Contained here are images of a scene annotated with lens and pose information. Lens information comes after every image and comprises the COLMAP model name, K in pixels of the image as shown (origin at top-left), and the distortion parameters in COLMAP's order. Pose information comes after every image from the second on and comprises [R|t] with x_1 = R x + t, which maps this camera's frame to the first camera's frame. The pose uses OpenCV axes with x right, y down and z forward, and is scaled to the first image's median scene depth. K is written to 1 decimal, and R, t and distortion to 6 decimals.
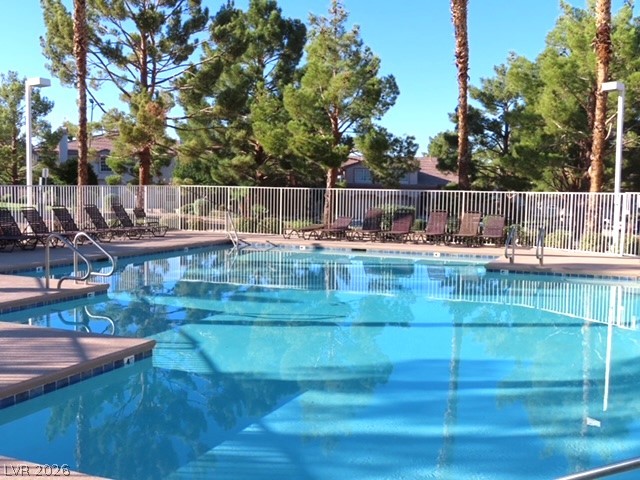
lens RADIAL K [[735.0, 0, 320.0], [0, 735.0, 240.0], [0, 0, 1]] dist [-0.016912, 0.026745]
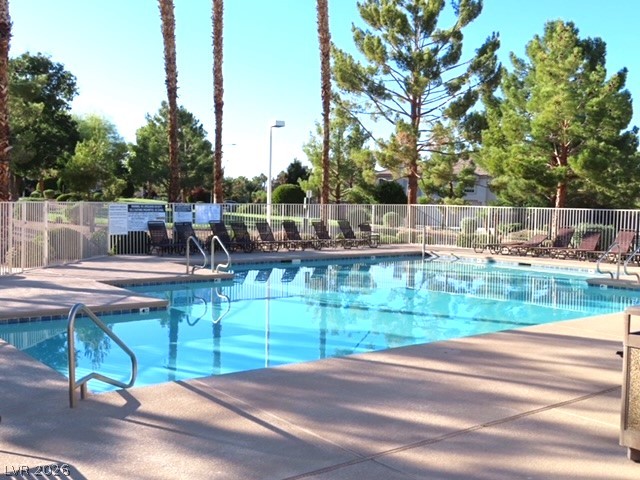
lens RADIAL K [[735.0, 0, 320.0], [0, 735.0, 240.0], [0, 0, 1]] dist [-0.016912, 0.026745]
pose [[0.875101, 0.025219, -0.483283, 0.276023], [-0.039345, 0.999043, -0.019111, 0.009099], [0.482339, 0.035739, 0.875255, -0.070616]]
